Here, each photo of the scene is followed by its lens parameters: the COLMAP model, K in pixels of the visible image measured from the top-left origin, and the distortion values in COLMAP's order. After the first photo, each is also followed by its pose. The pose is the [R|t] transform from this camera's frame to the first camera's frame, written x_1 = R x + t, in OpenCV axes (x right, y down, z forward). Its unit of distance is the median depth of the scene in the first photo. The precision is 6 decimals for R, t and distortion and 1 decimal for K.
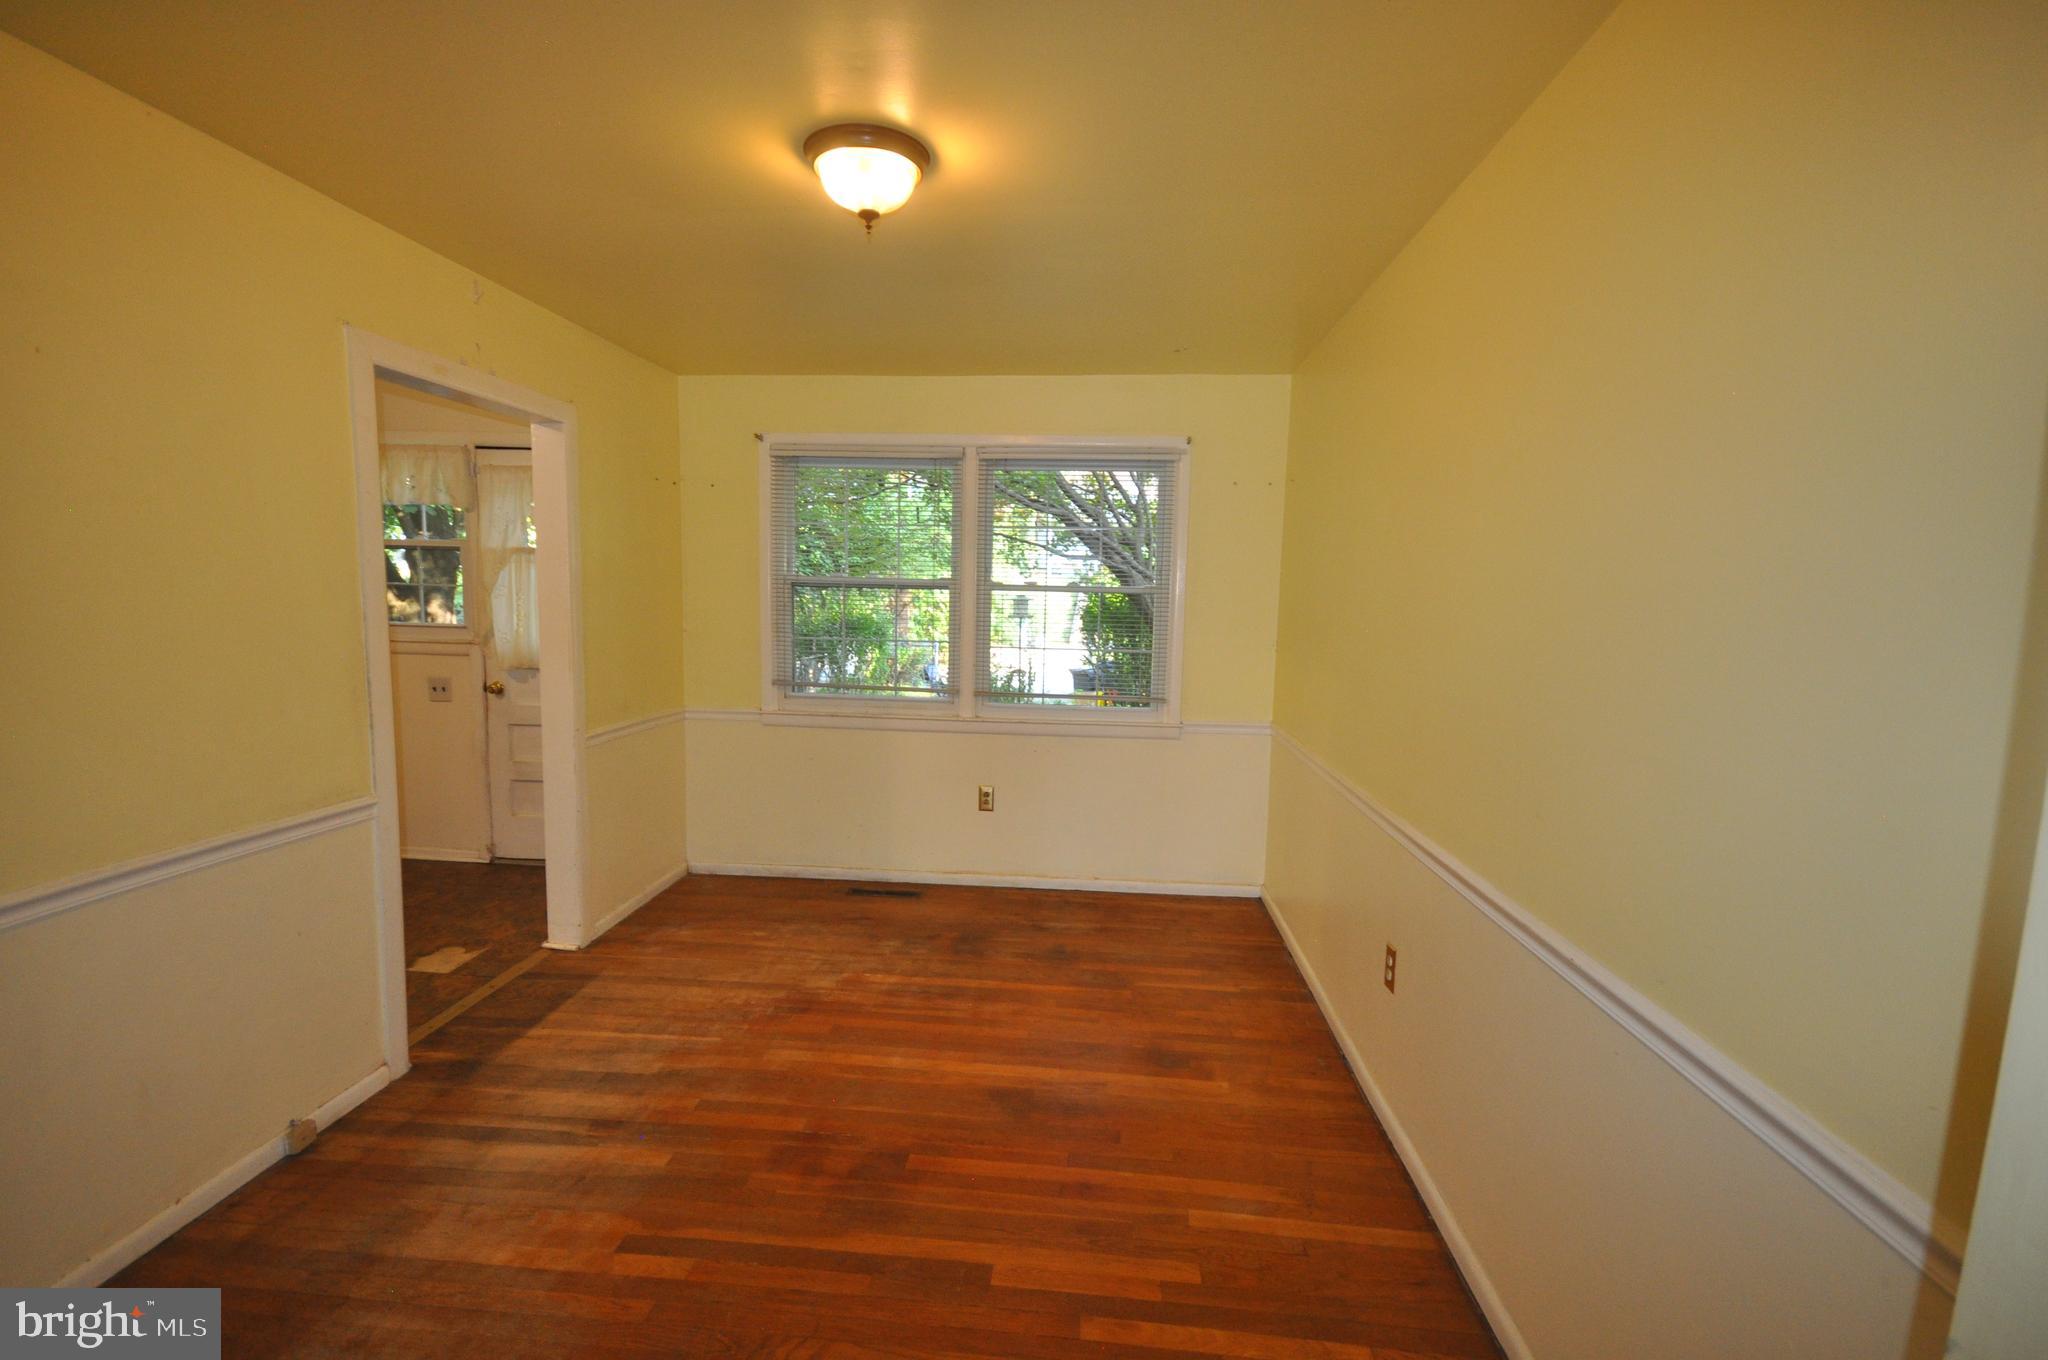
lens RADIAL K [[905.8, 0, 1017.8], [0, 905.8, 685.9], [0, 0, 1]] dist [-0.002142, -0.000596]
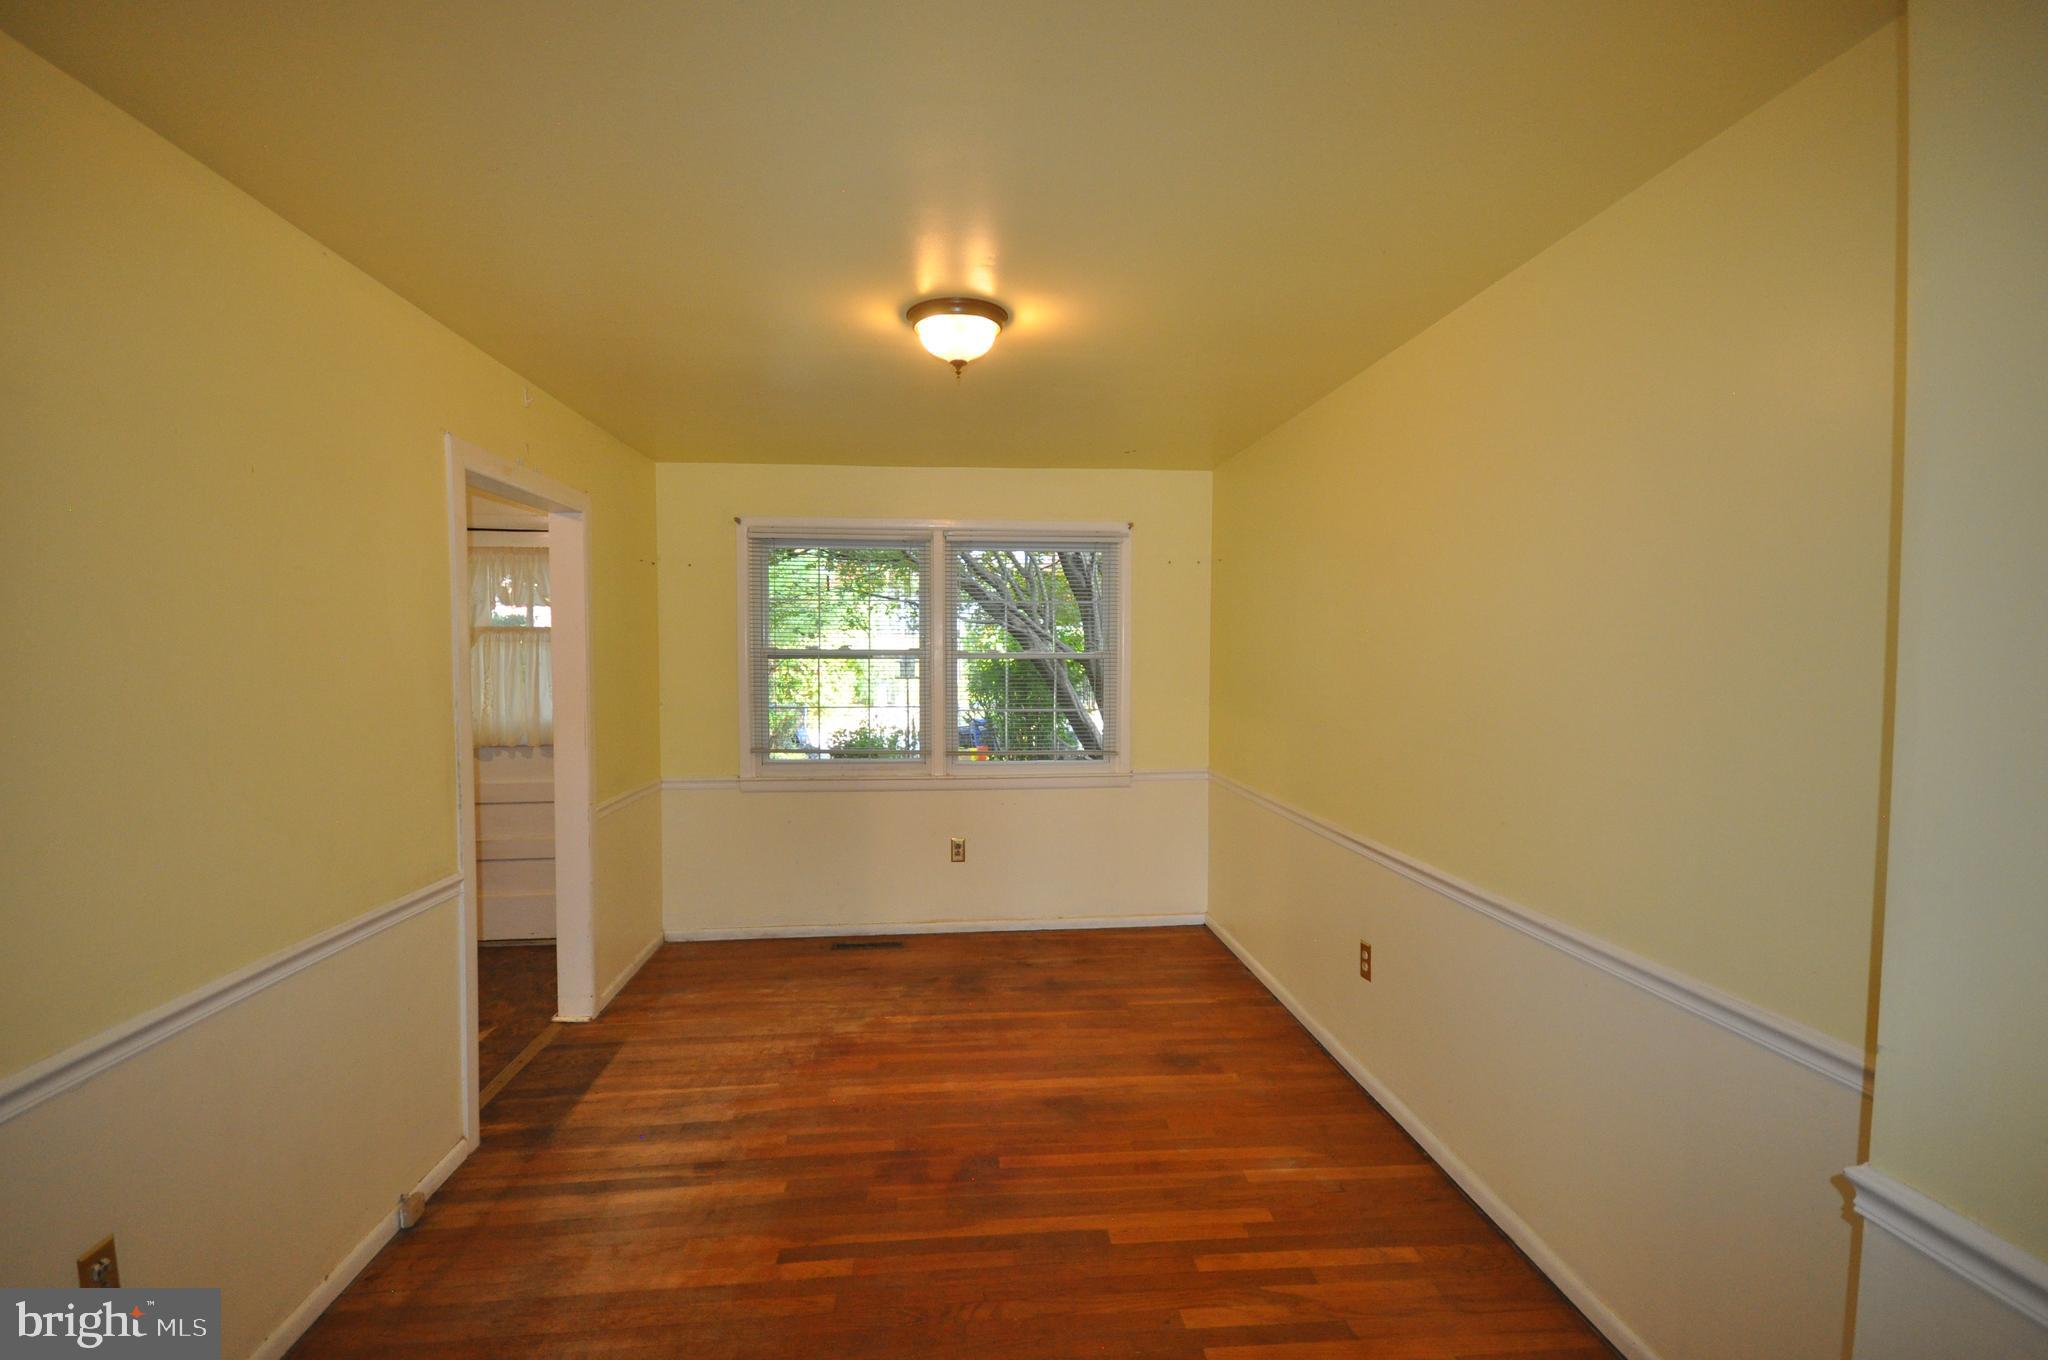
lens RADIAL K [[905.8, 0, 1017.8], [0, 905.8, 685.9], [0, 0, 1]] dist [-0.002142, -0.000596]
pose [[0.984574, -0.027896, 0.172733, -0.216672], [0.038727, 0.997468, -0.059651, -0.006181], [-0.170632, 0.065420, 0.983161, -0.132345]]
